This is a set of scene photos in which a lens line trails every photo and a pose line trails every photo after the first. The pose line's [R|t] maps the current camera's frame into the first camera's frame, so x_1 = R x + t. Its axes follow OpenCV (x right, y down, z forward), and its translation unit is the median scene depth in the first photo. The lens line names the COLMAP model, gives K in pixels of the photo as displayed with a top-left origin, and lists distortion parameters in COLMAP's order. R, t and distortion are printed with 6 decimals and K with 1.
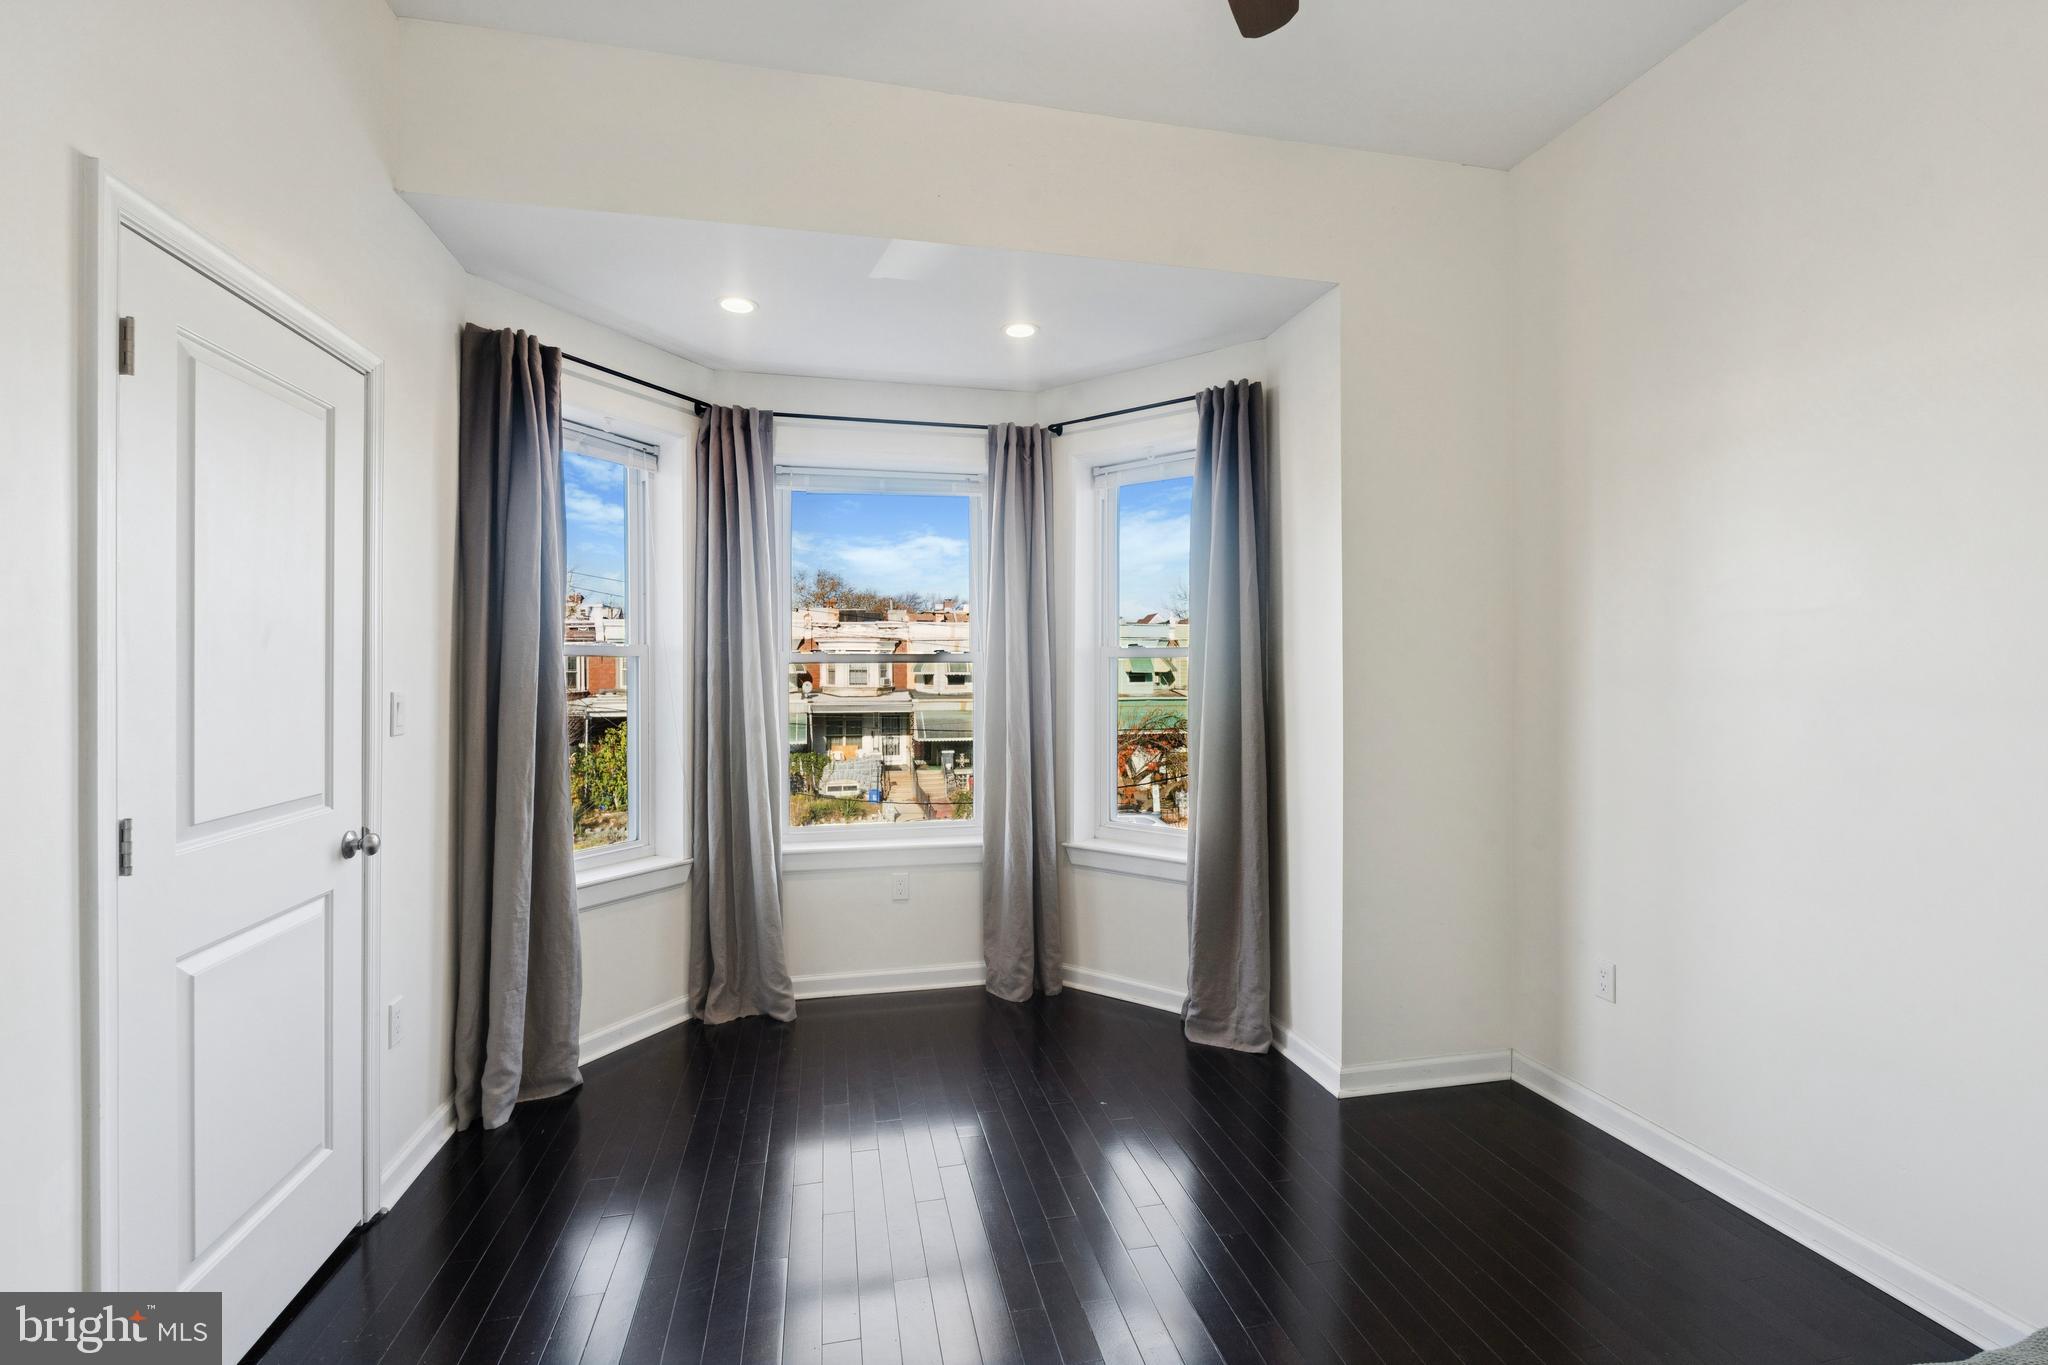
lens RADIAL K [[901.7, 0, 1023.5], [0, 901.7, 672.1], [0, 0, 1]] dist [-0.002441, -0.000240]
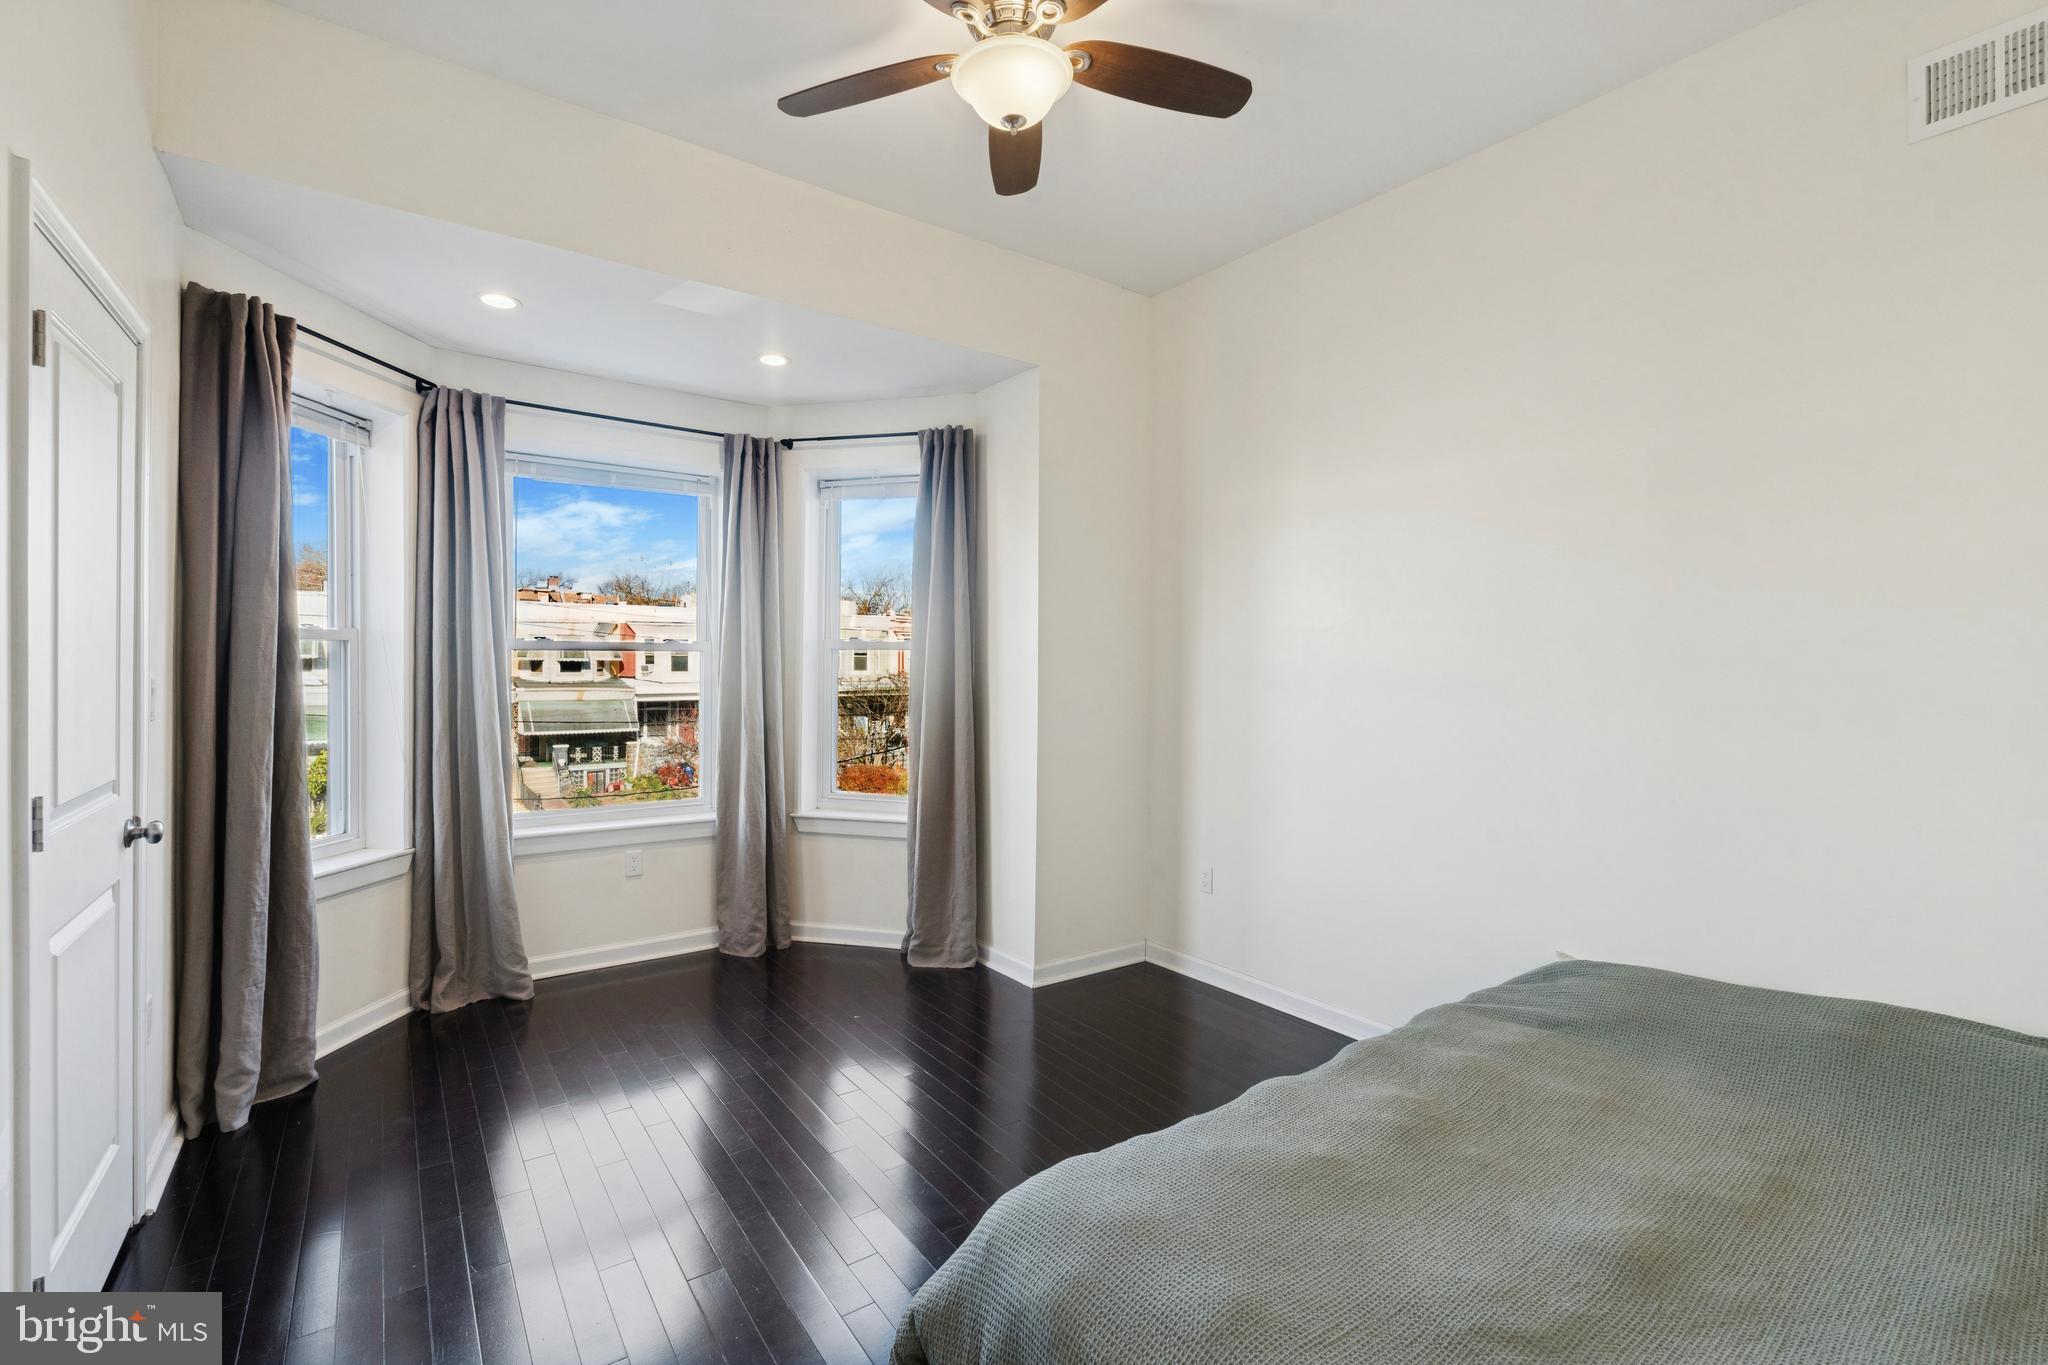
lens RADIAL K [[901.7, 0, 1023.5], [0, 901.7, 672.1], [0, 0, 1]] dist [-0.002441, -0.000240]
pose [[0.919490, 0.006125, 0.393066, -0.145740], [-0.010939, 0.999890, 0.010009, -0.001305], [-0.392961, -0.013503, 0.919456, -0.157449]]
